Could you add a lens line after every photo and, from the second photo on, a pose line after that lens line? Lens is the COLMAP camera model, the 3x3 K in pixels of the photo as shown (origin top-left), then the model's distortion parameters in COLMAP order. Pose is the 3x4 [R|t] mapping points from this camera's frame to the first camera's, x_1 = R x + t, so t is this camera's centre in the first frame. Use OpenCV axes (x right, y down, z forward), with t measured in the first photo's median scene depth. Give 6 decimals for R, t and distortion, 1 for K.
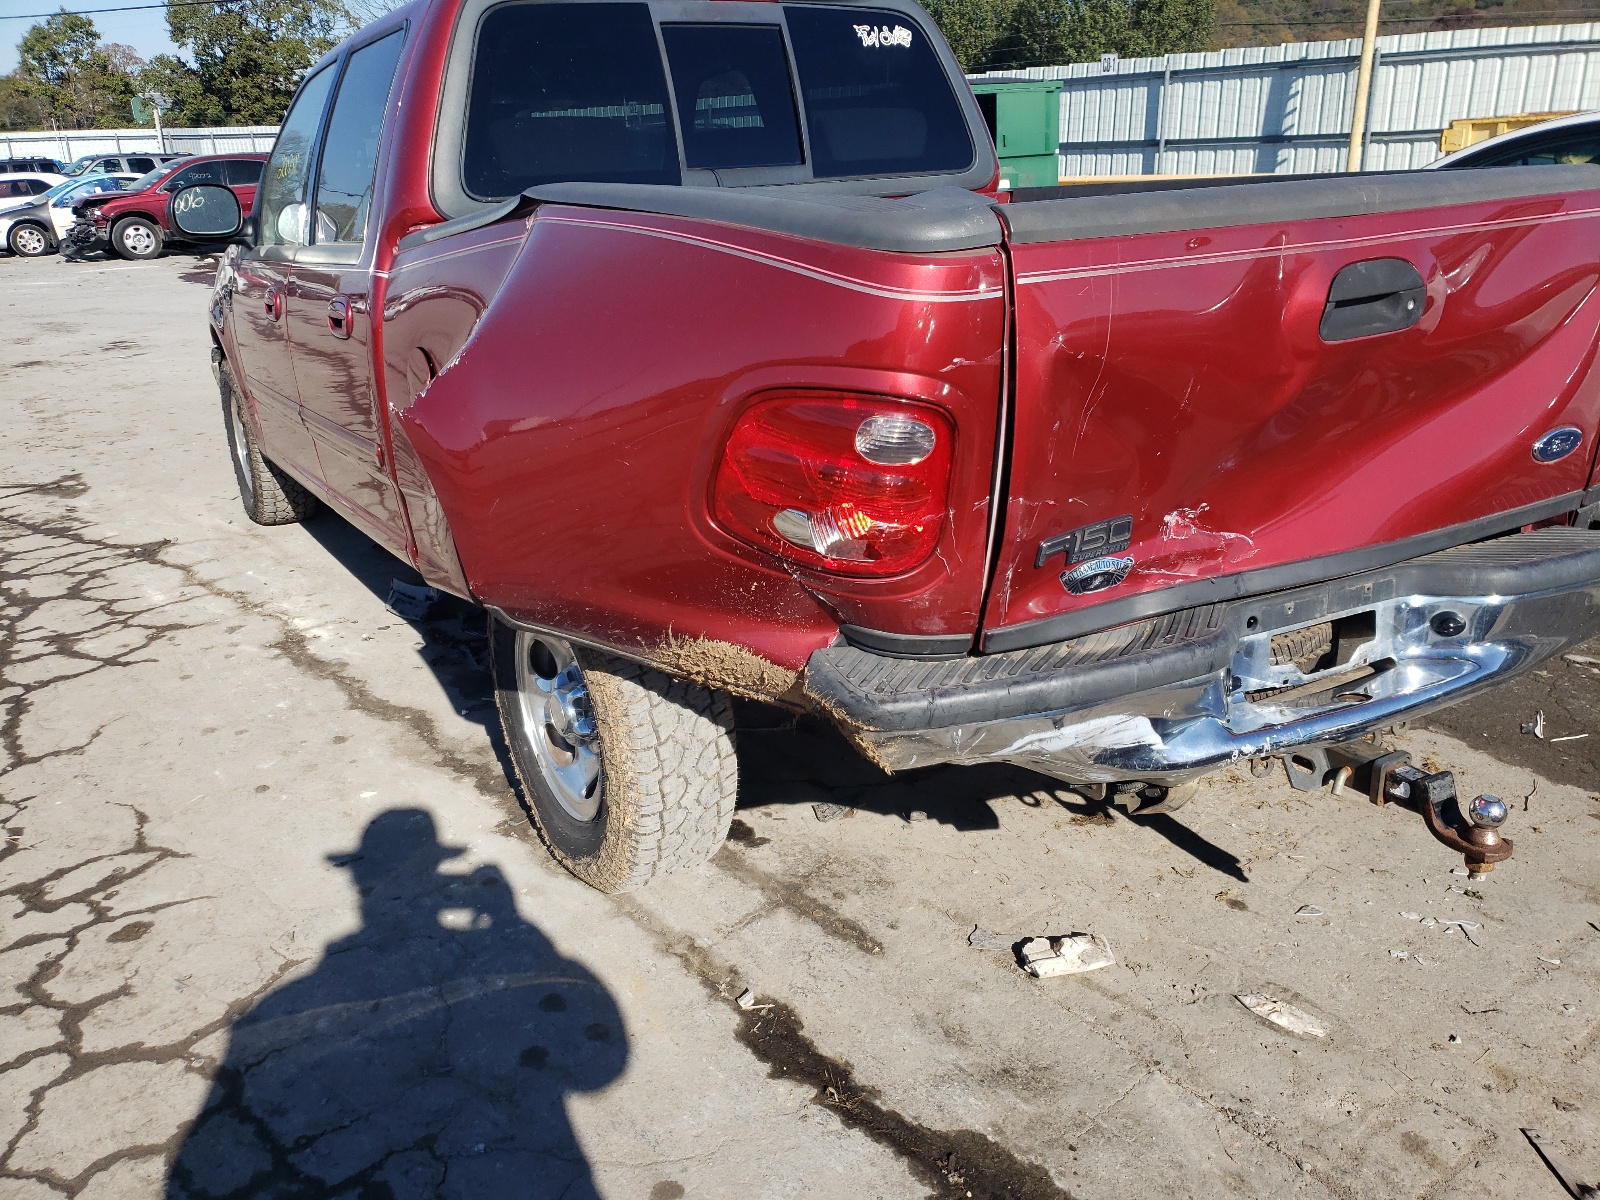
lens RADIAL K [[1232.1, 0, 800.0], [0, 1232.1, 600.0], [0, 0, 1]] dist [0.024882, -0.000763]
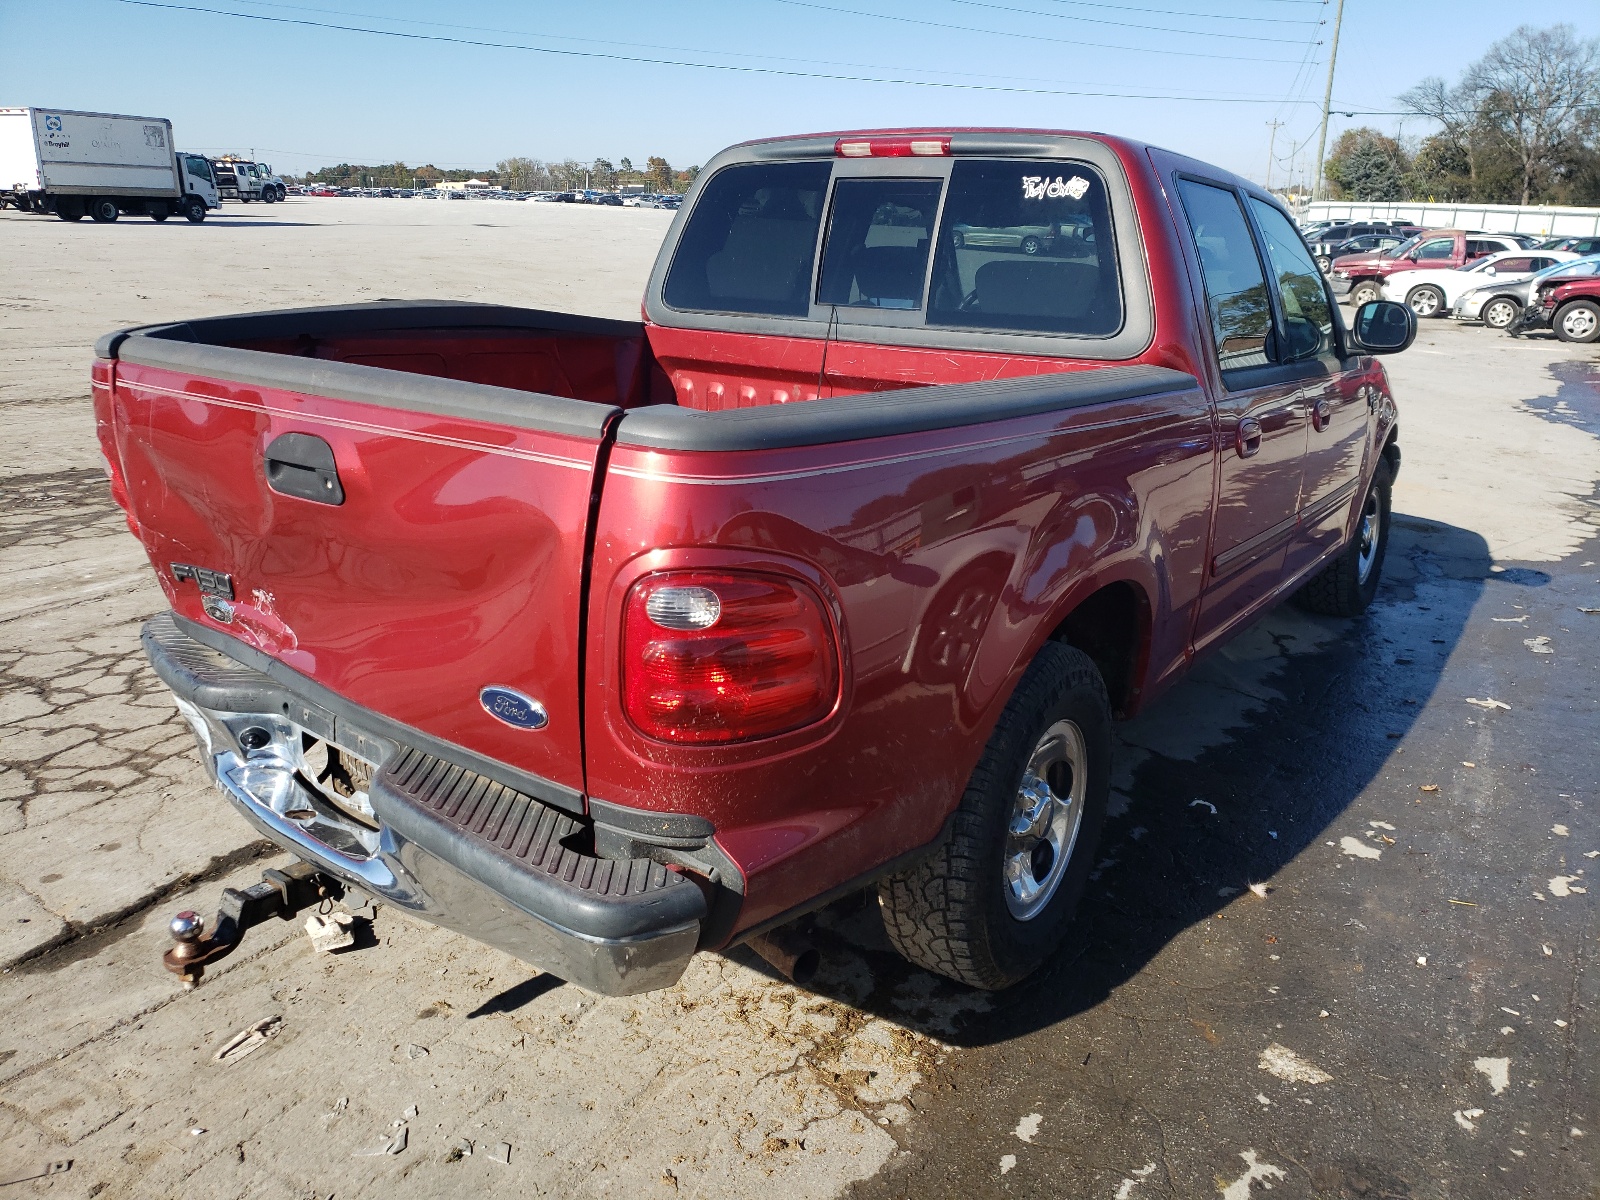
lens RADIAL K [[1204.9, 0, 800.0], [0, 1204.9, 600.0], [0, 0, 1]] dist [0.038403, 0.003144]
pose [[0.394963, 0.312930, -0.863759, 0.881401], [-0.352477, 0.919863, 0.172082, -0.259677], [0.848389, 0.236489, 0.473612, 0.479260]]
